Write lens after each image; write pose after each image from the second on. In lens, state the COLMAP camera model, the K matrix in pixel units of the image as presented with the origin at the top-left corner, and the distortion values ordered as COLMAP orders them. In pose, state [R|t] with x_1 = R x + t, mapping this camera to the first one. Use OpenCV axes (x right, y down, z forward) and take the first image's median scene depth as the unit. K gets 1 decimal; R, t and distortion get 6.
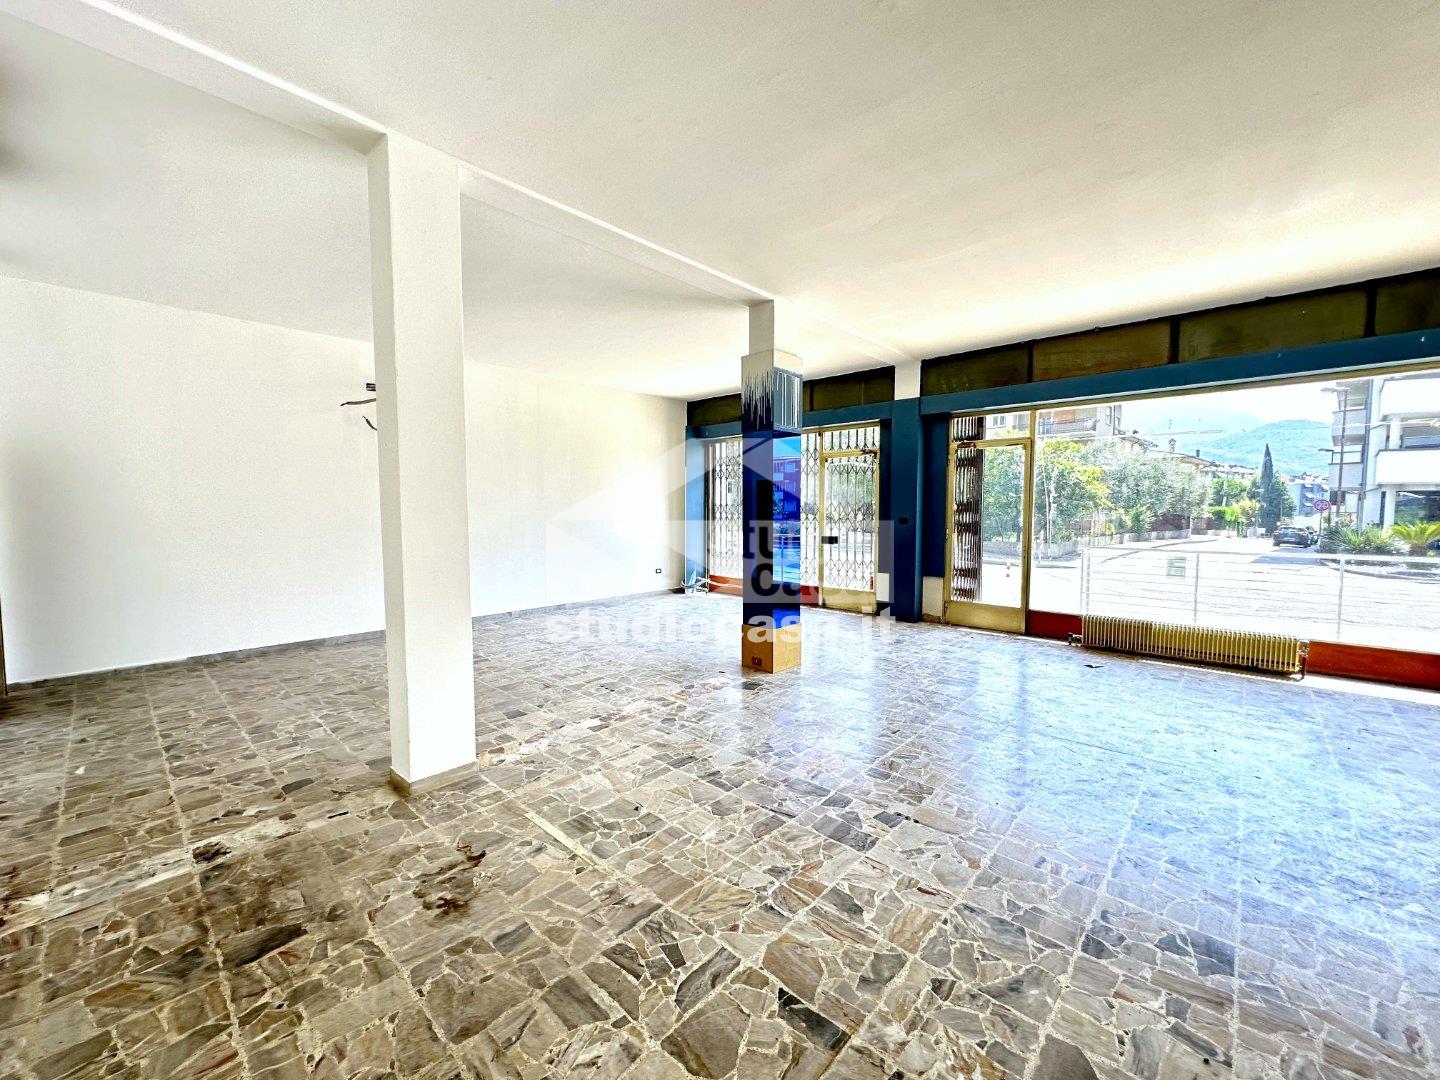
lens RADIAL K [[574.2, 0, 721.1], [0, 574.2, 535.4], [0, 0, 1]] dist [-0.007500, 0.000957]
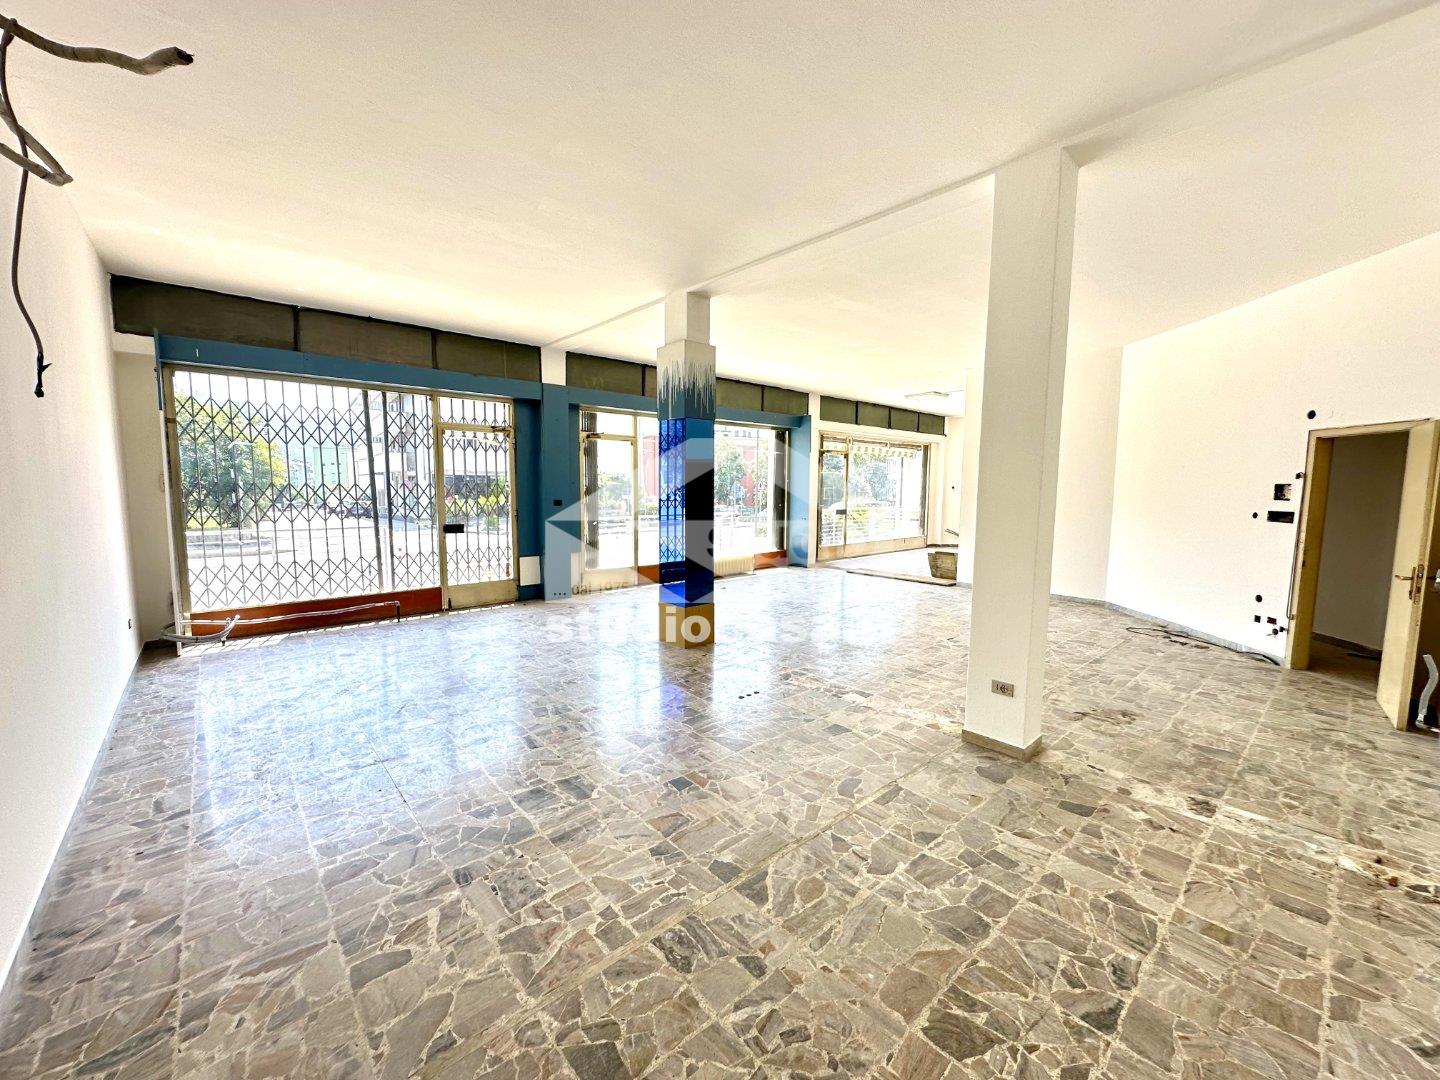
lens RADIAL K [[574.2, 0, 715.1], [0, 574.2, 541.6], [0, 0, 1]] dist [-0.007500, 0.000957]
pose [[0.106738, -0.094711, 0.989766, -1.332114], [0.043608, 0.994941, 0.090503, -0.071275], [-0.993330, 0.033501, 0.110328, 1.169086]]
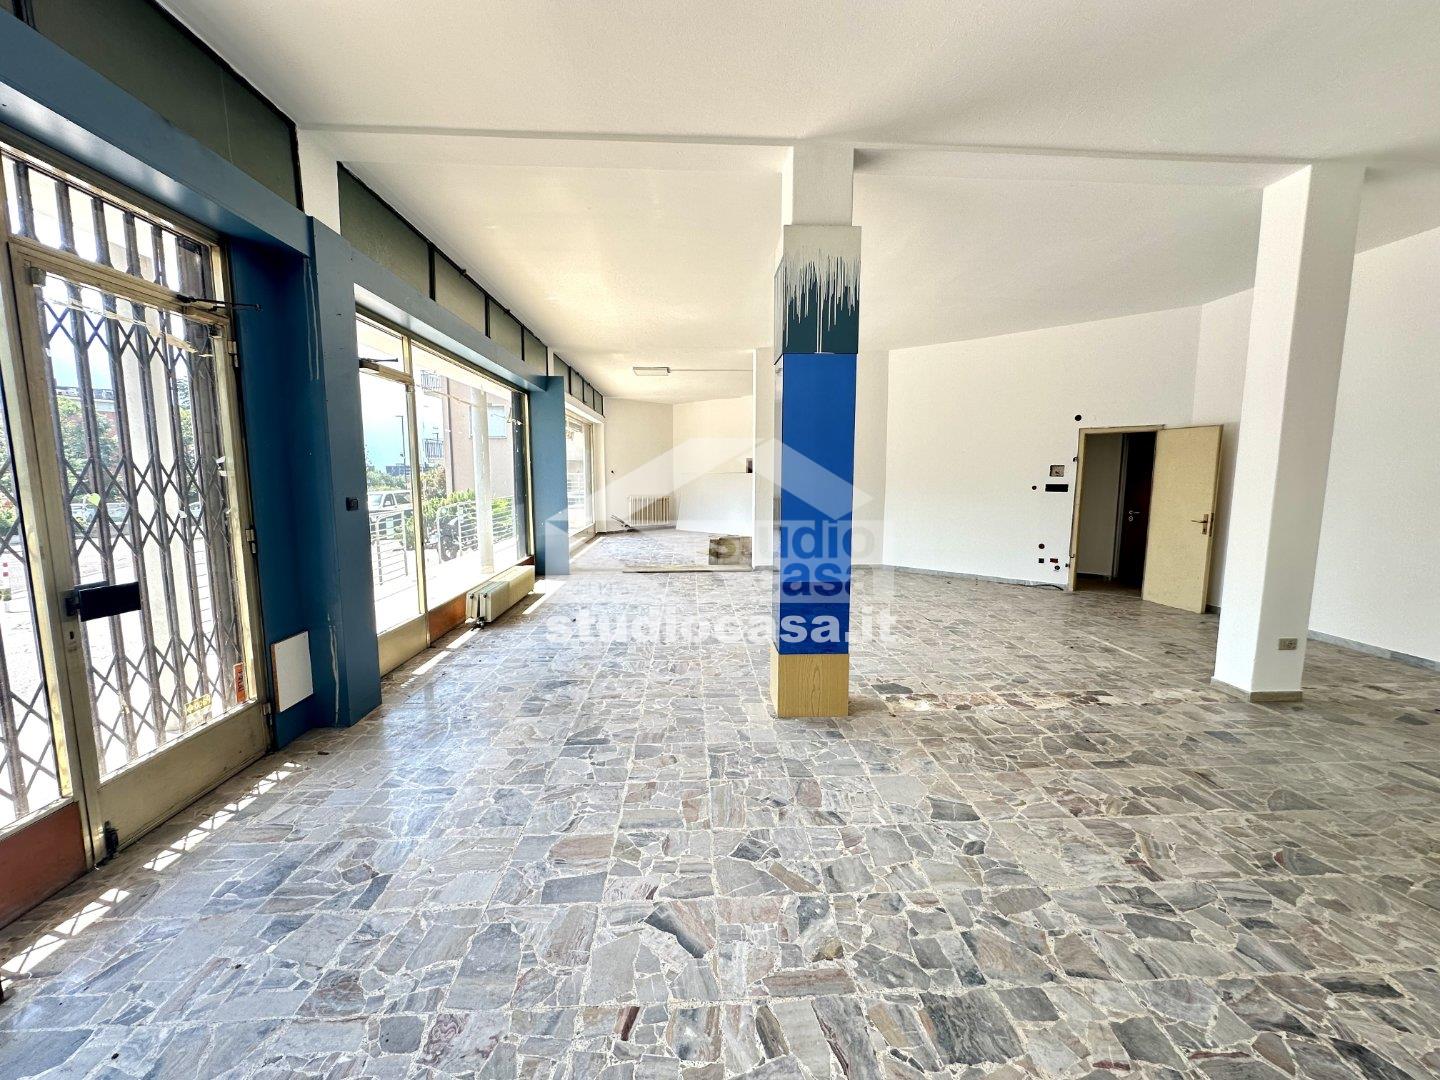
lens RADIAL K [[574.2, 0, 715.9], [0, 574.2, 542.2], [0, 0, 1]] dist [-0.007500, 0.000957]
pose [[-0.708886, -0.079963, 0.700775, -0.424857], [0.038082, 0.987764, 0.151233, -0.105398], [-0.704294, 0.133894, -0.697168, 2.169856]]
